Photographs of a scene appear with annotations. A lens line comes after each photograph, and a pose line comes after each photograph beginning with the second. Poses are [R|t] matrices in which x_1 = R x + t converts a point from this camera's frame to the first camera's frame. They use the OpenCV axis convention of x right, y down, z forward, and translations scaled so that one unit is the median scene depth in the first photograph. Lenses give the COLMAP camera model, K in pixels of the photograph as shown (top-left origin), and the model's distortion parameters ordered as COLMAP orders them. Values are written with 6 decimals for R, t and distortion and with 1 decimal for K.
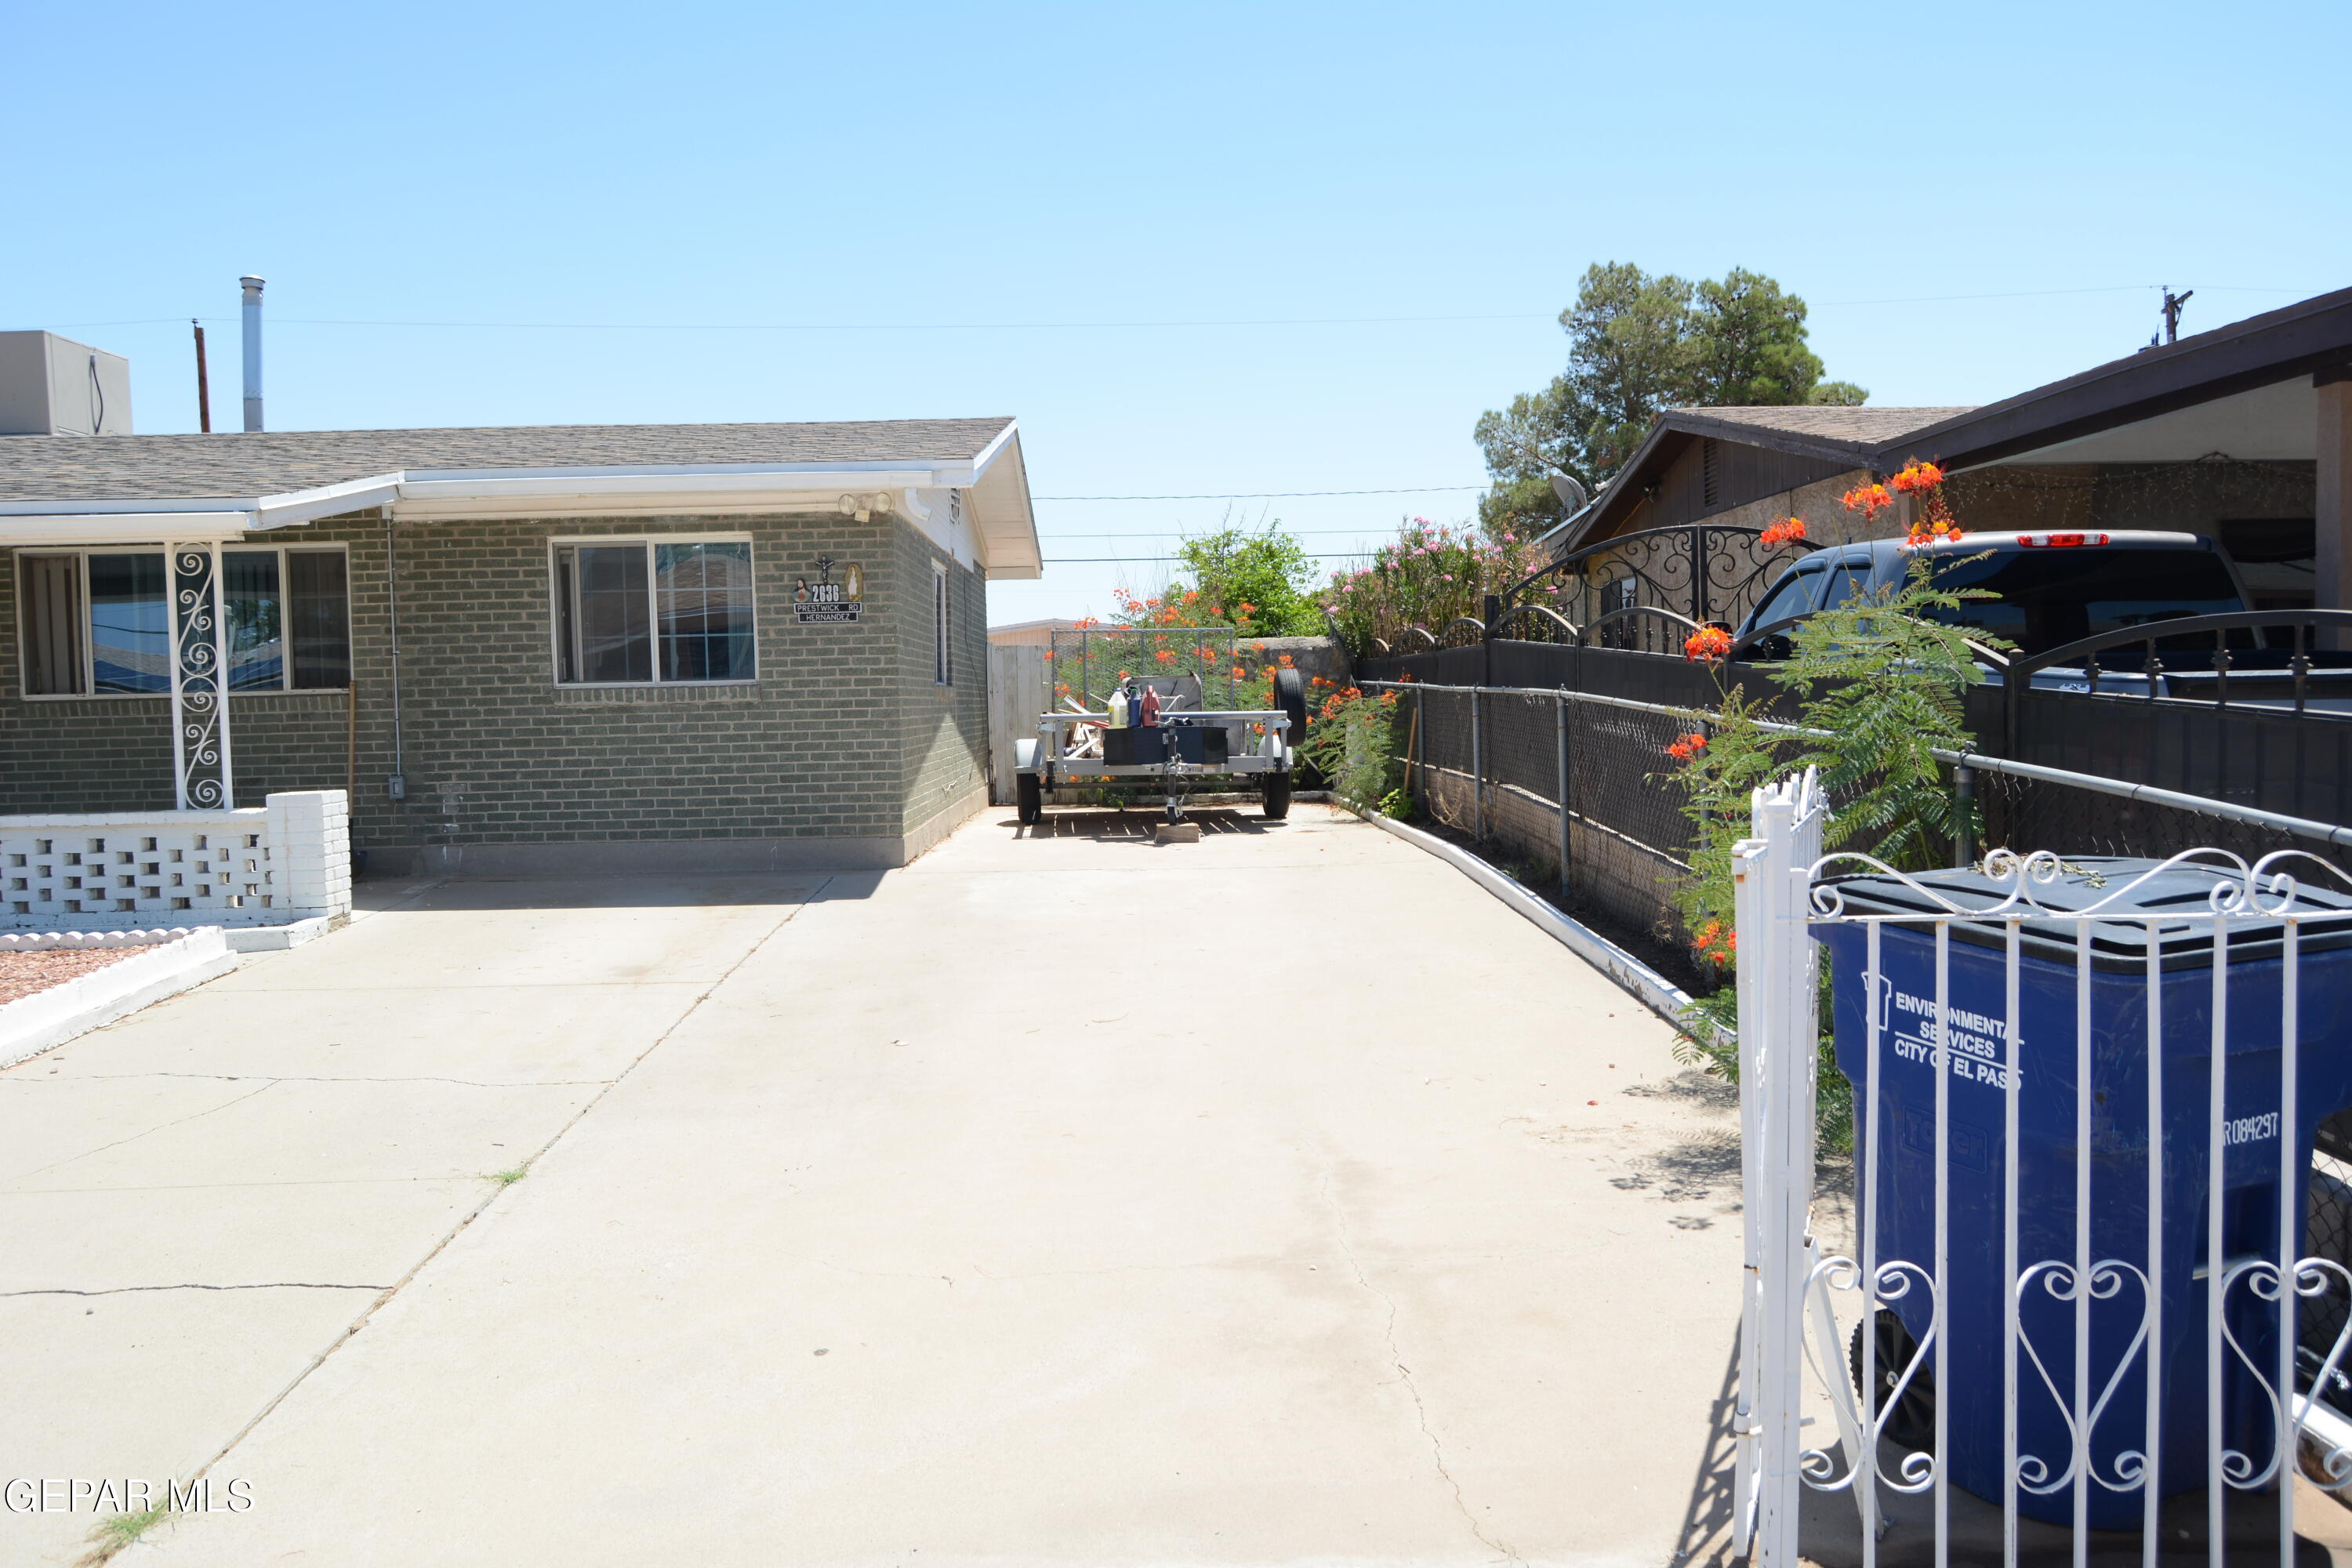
lens RADIAL K [[1837.4, 0, 1176.0], [0, 1837.4, 784.0], [0, 0, 1]] dist [0.000971, -0.003390]
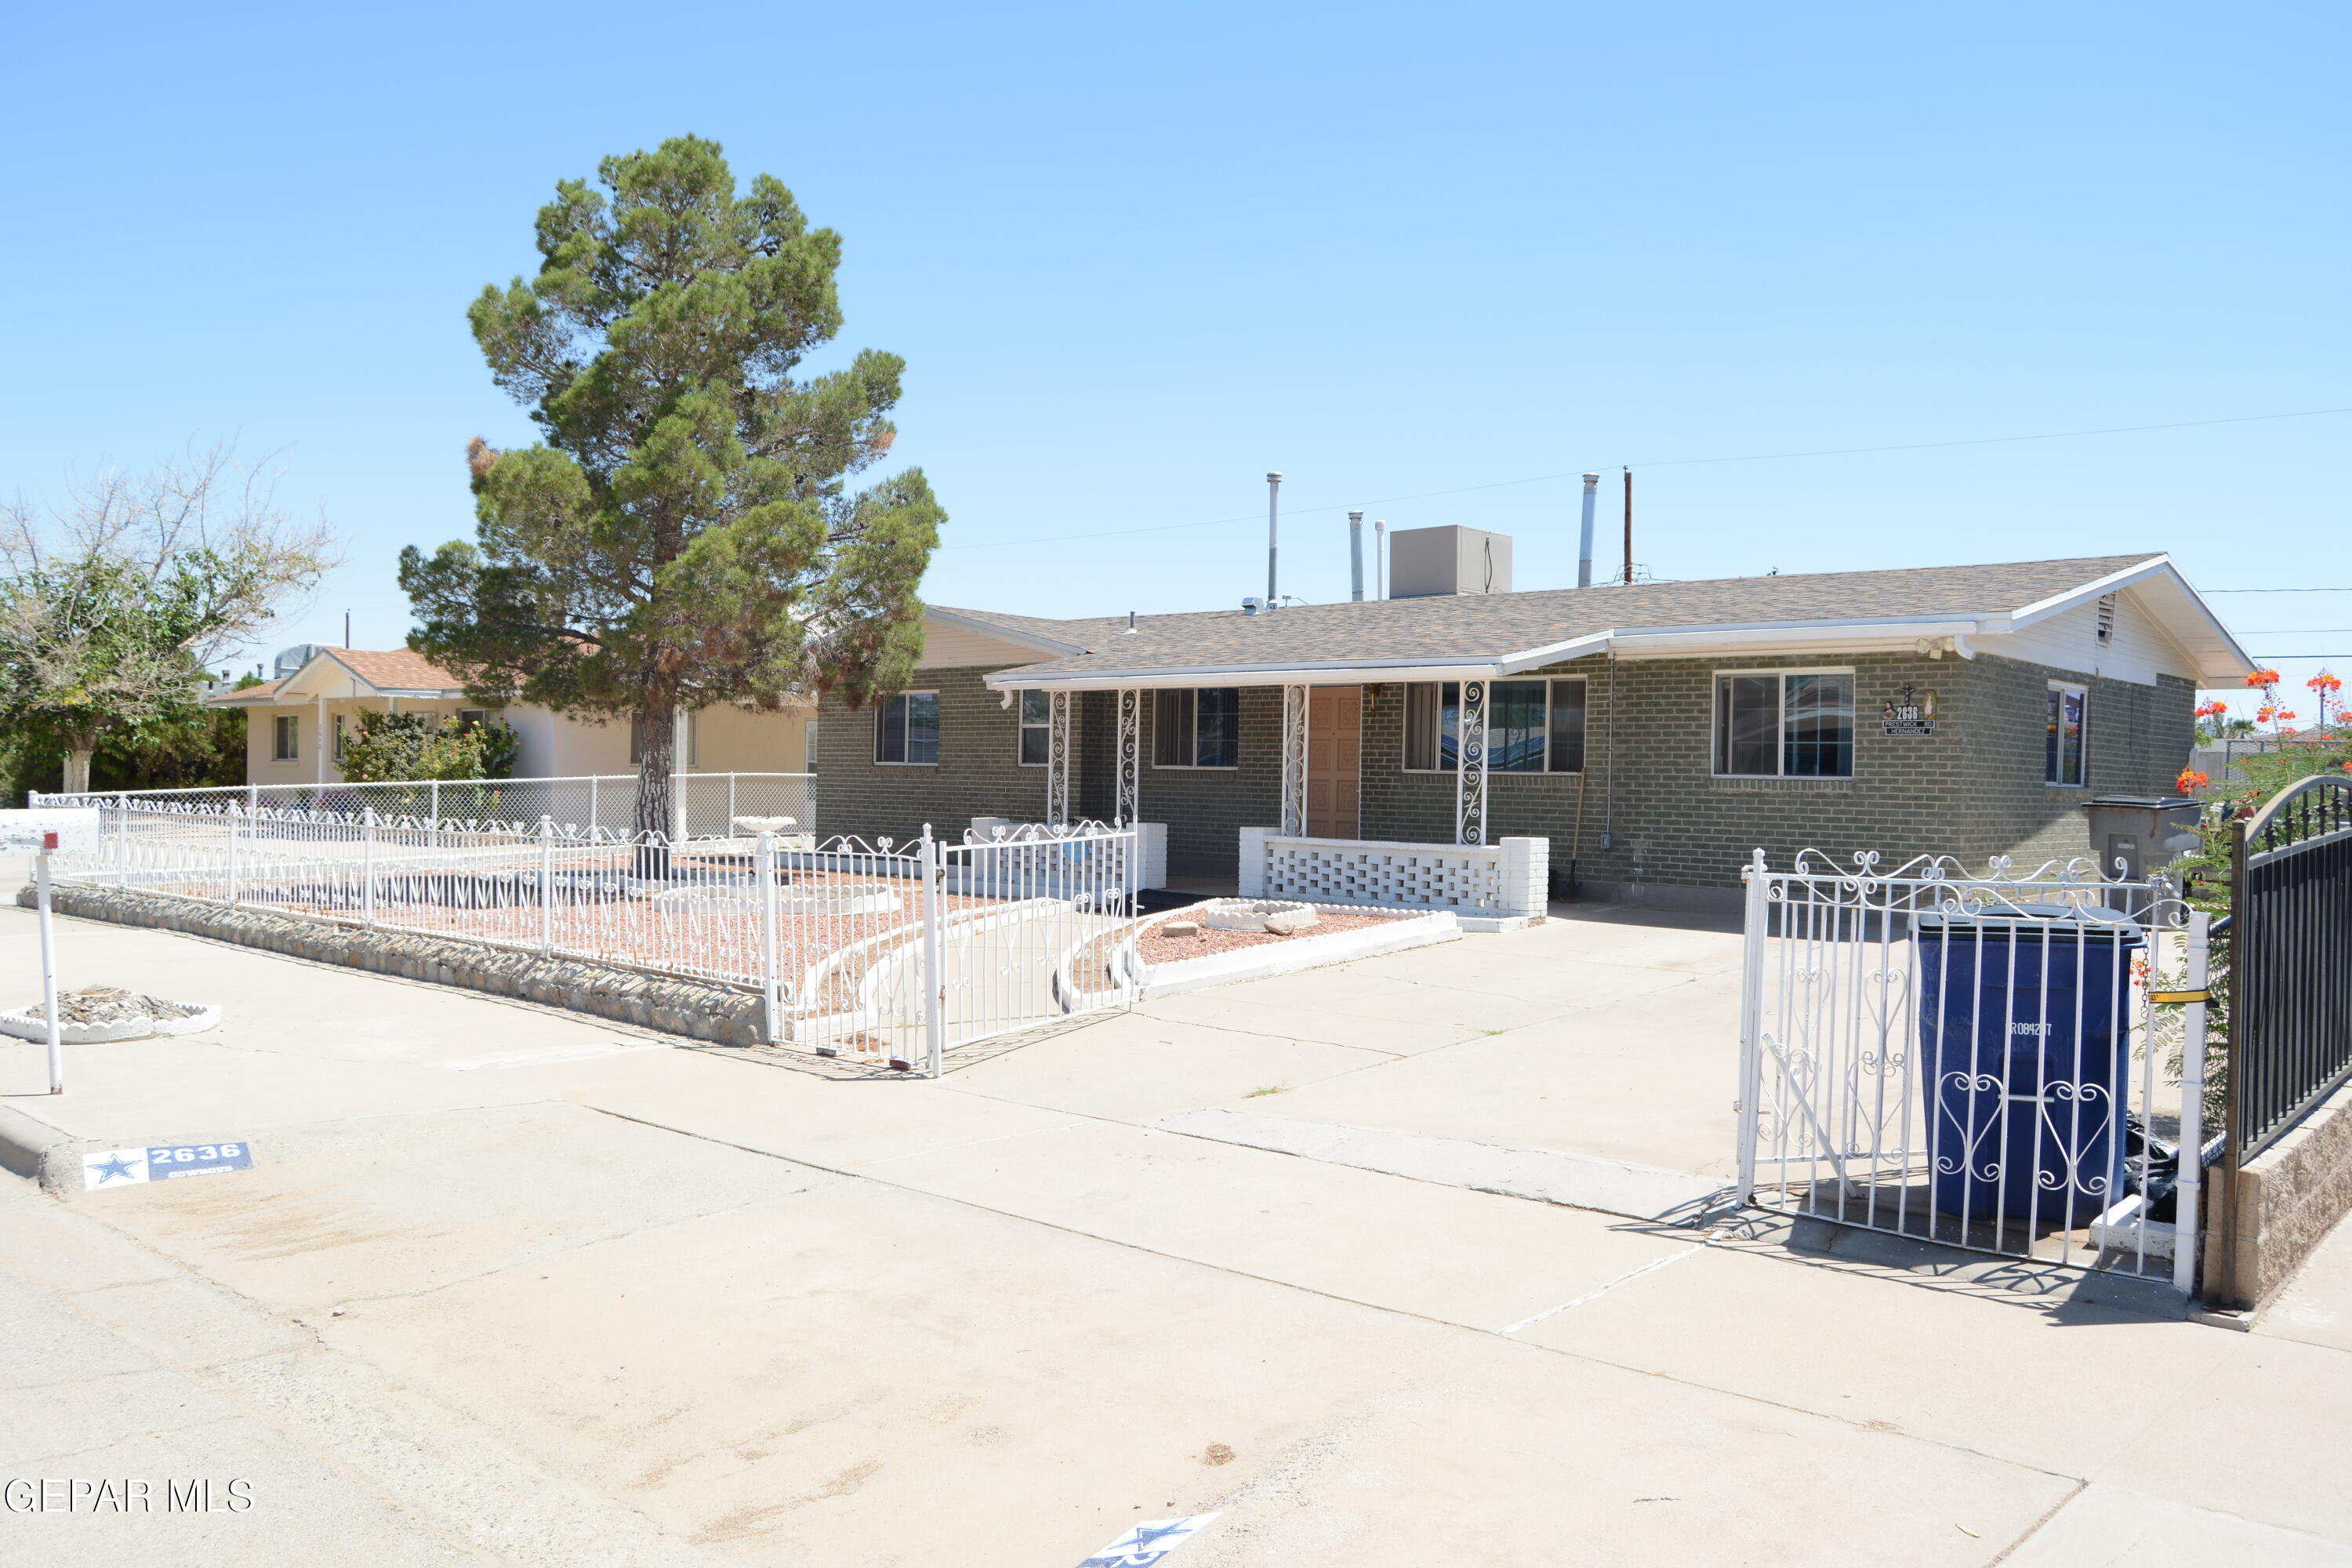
lens RADIAL K [[1854.9, 0, 1176.0], [0, 1854.9, 784.0], [0, 0, 1]] dist [-0.000679, -0.000265]
pose [[0.725829, 0.040267, -0.686696, 0.340594], [-0.069689, 0.997453, -0.015170, 0.002779], [0.684336, 0.058866, 0.726787, -0.311730]]
